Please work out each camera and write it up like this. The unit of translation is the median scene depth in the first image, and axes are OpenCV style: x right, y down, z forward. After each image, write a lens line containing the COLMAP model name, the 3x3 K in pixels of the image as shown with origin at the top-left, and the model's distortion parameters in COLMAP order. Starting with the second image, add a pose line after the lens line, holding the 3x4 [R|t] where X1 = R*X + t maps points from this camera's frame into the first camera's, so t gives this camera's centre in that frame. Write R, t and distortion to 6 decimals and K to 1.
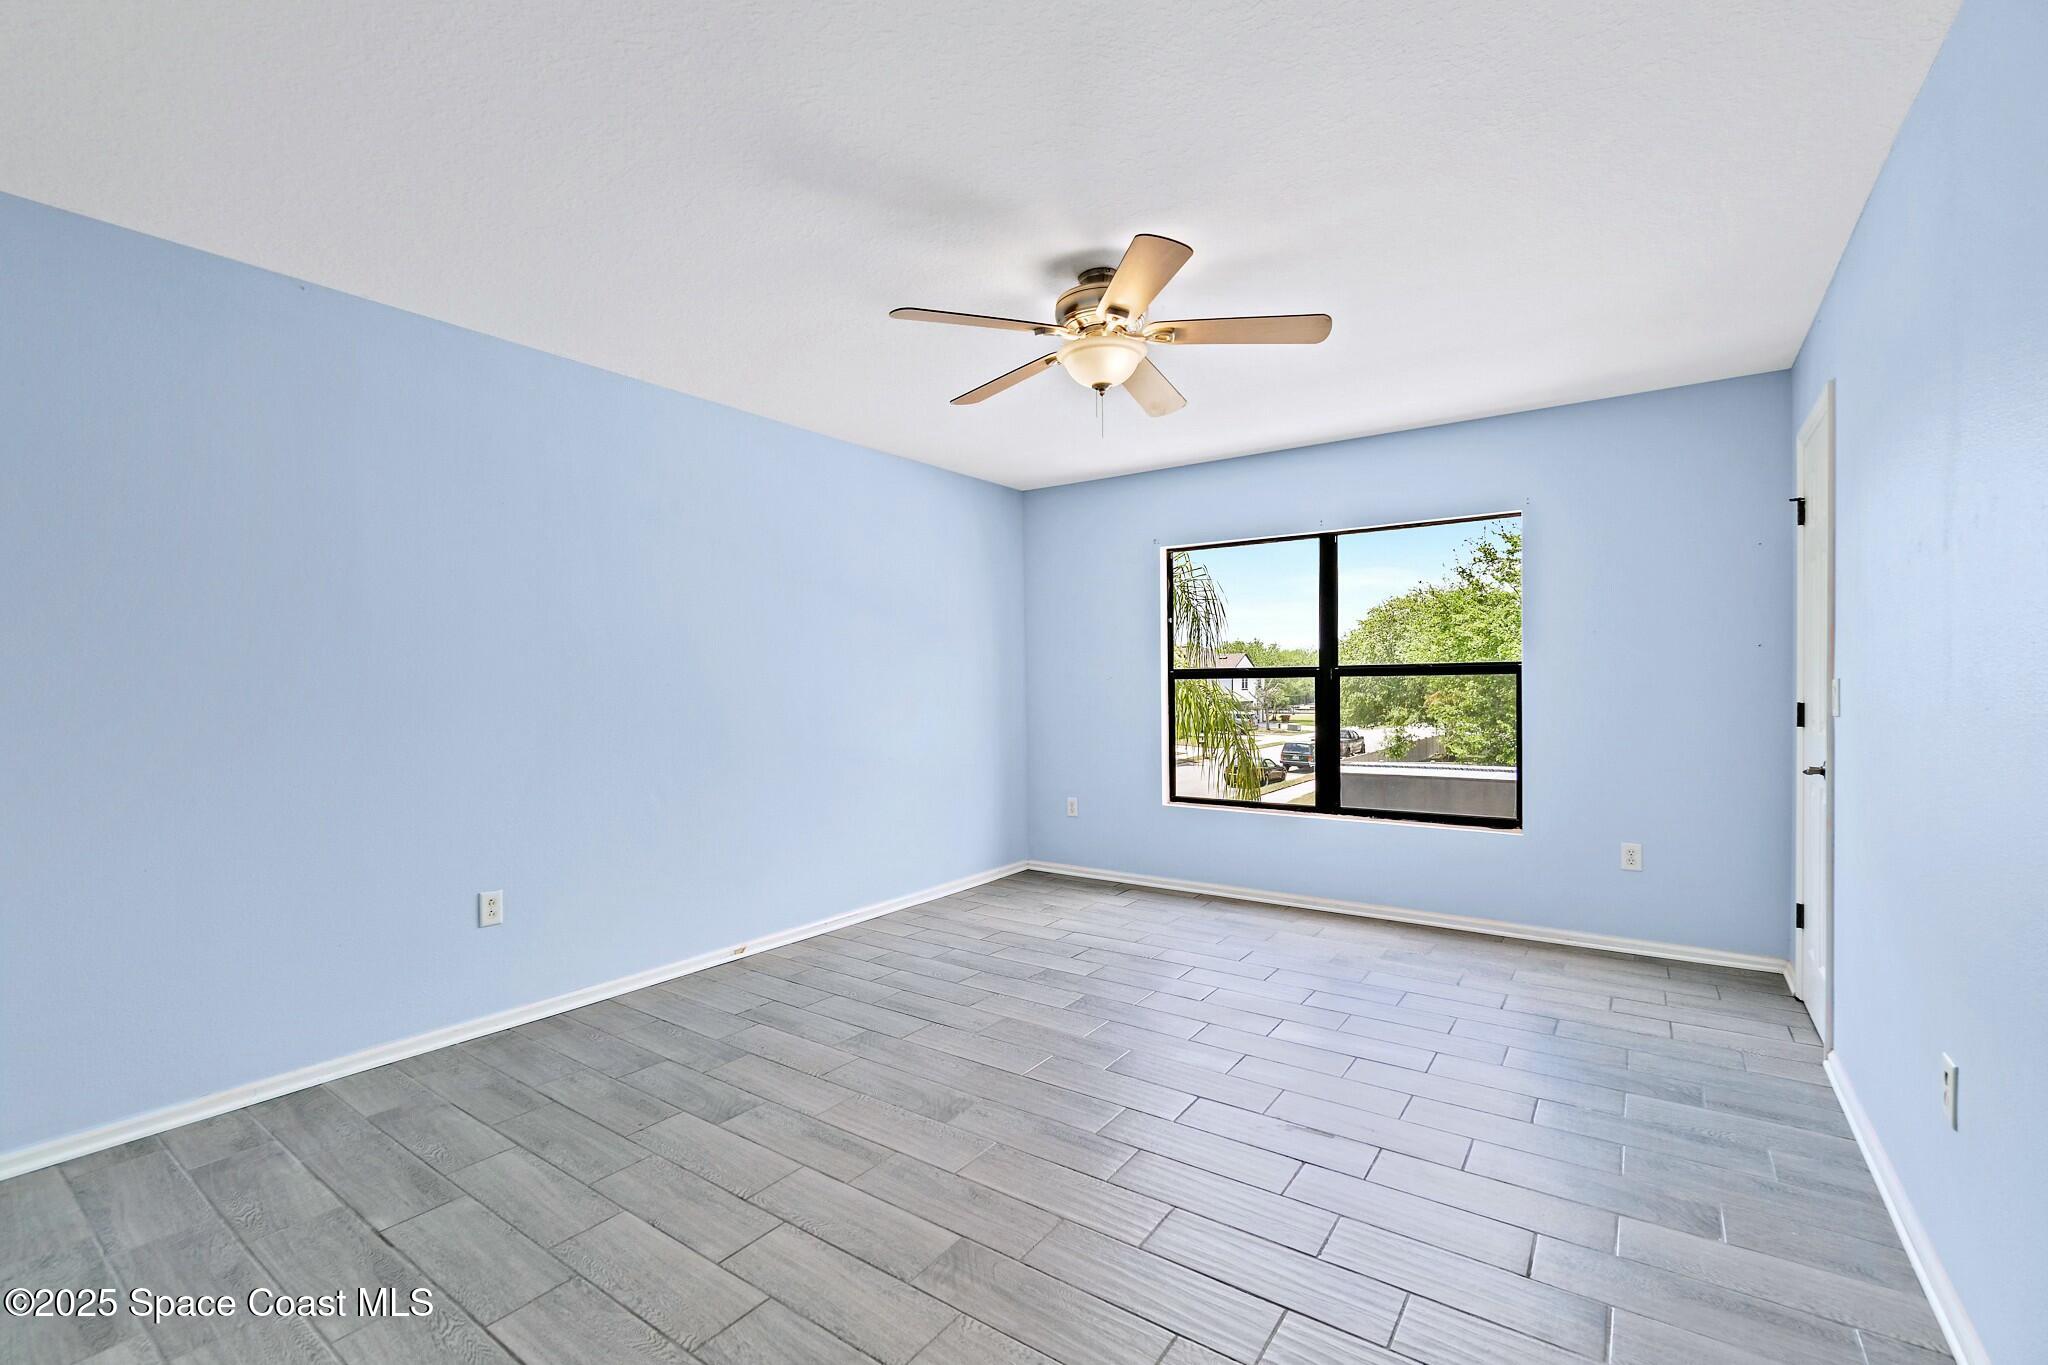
lens RADIAL K [[897.2, 0, 1024.6], [0, 897.2, 682.6], [0, 0, 1]] dist [-0.005321, 0.000521]
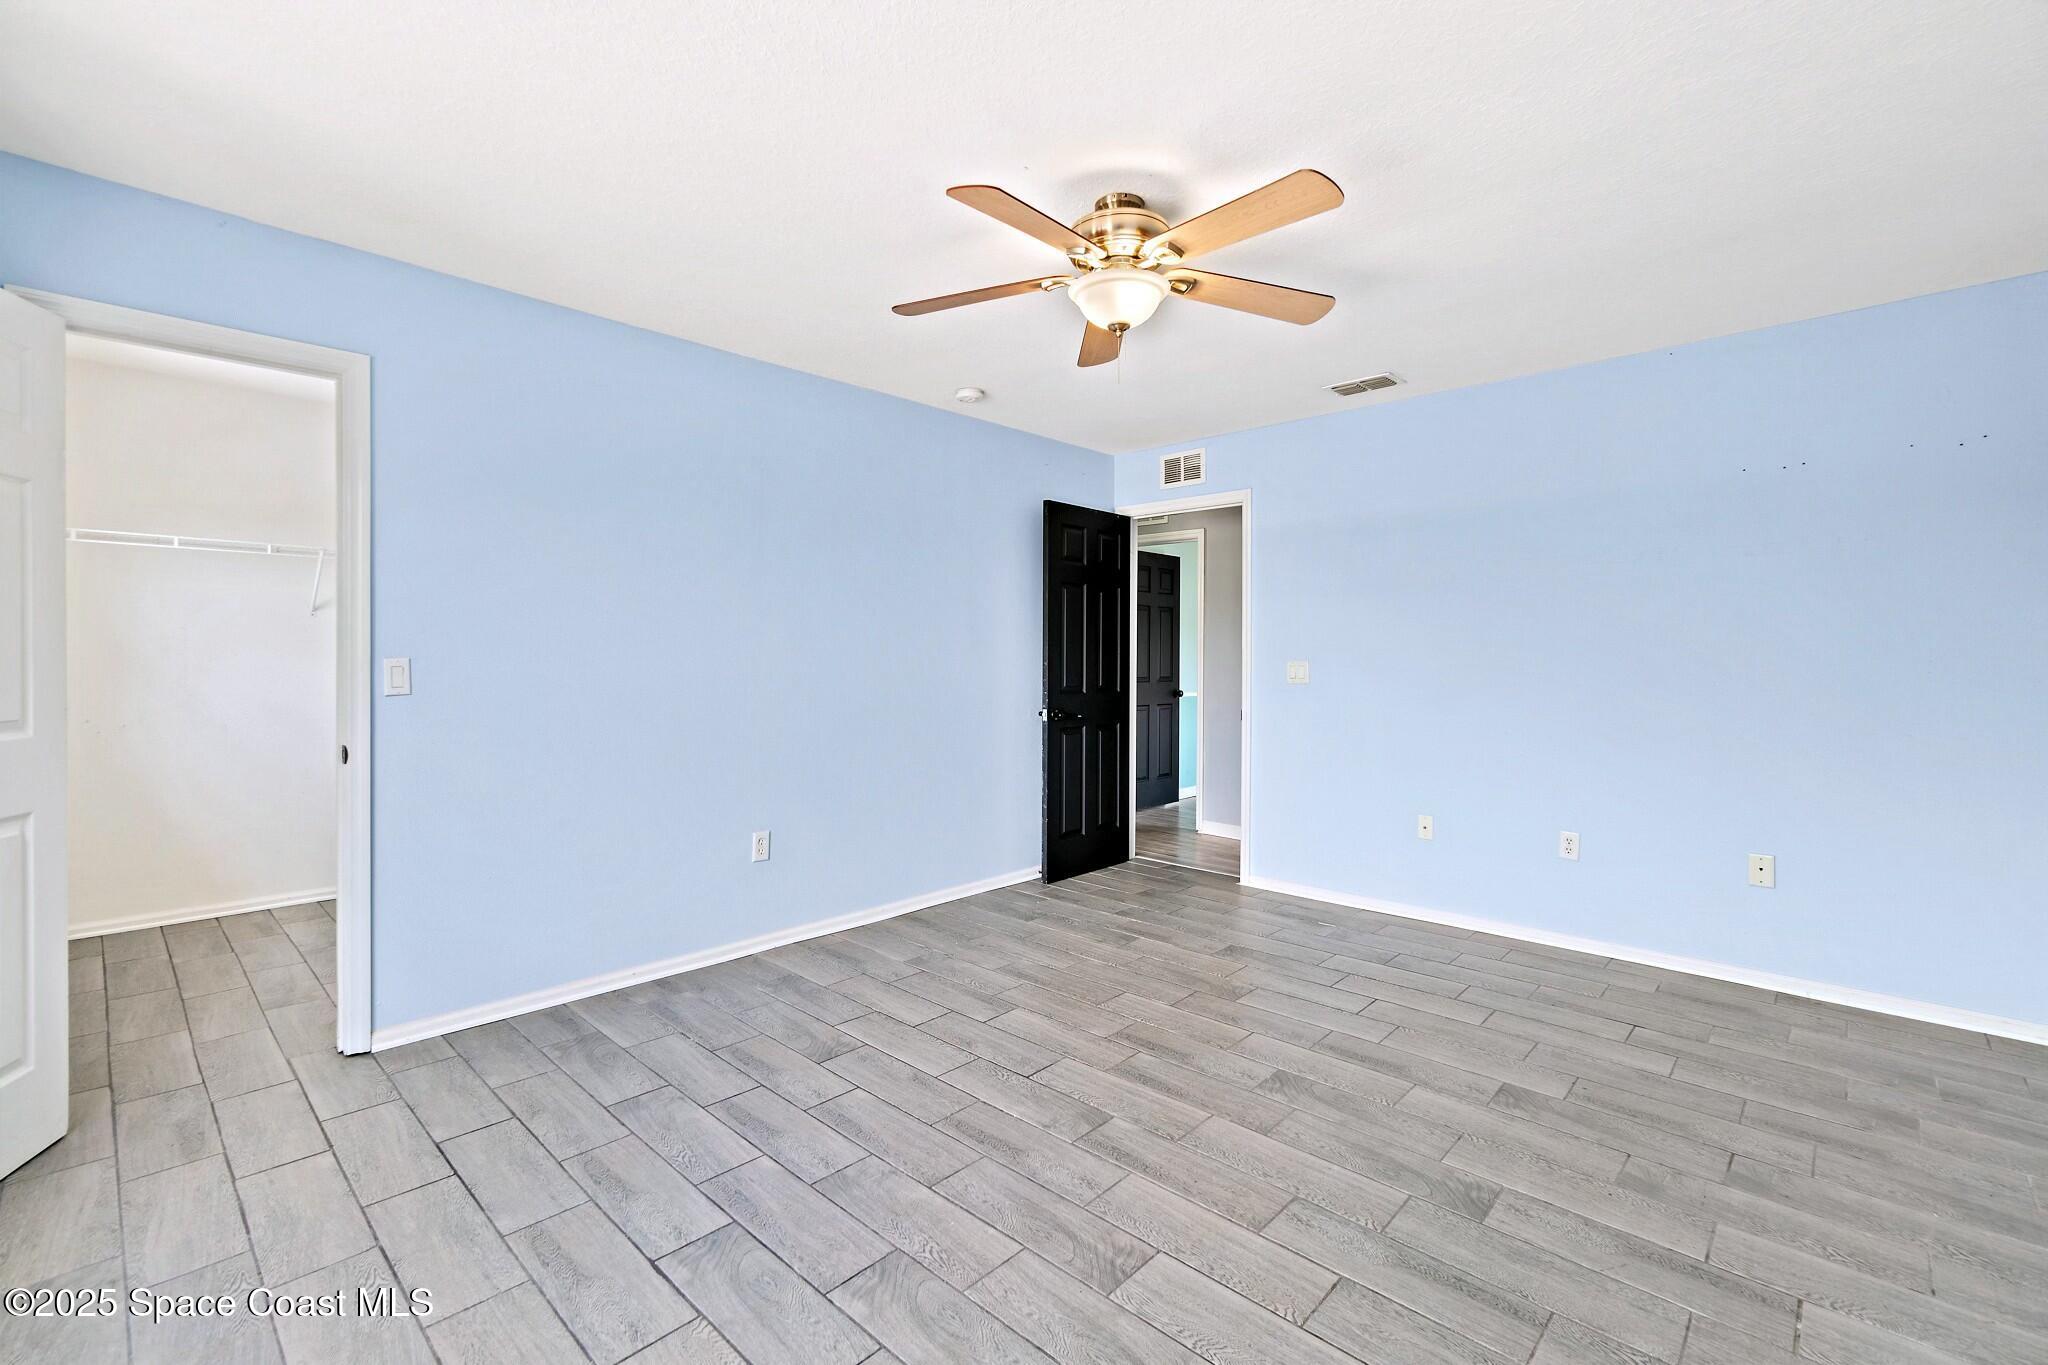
lens RADIAL K [[897.2, 0, 1021.5], [0, 897.2, 672.7], [0, 0, 1]] dist [-0.005321, 0.000521]
pose [[-0.989957, 0.000041, 0.141368, 0.059546], [0.001871, 0.999916, 0.012808, 0.004500], [-0.141355, 0.012944, -0.989874, 1.943324]]
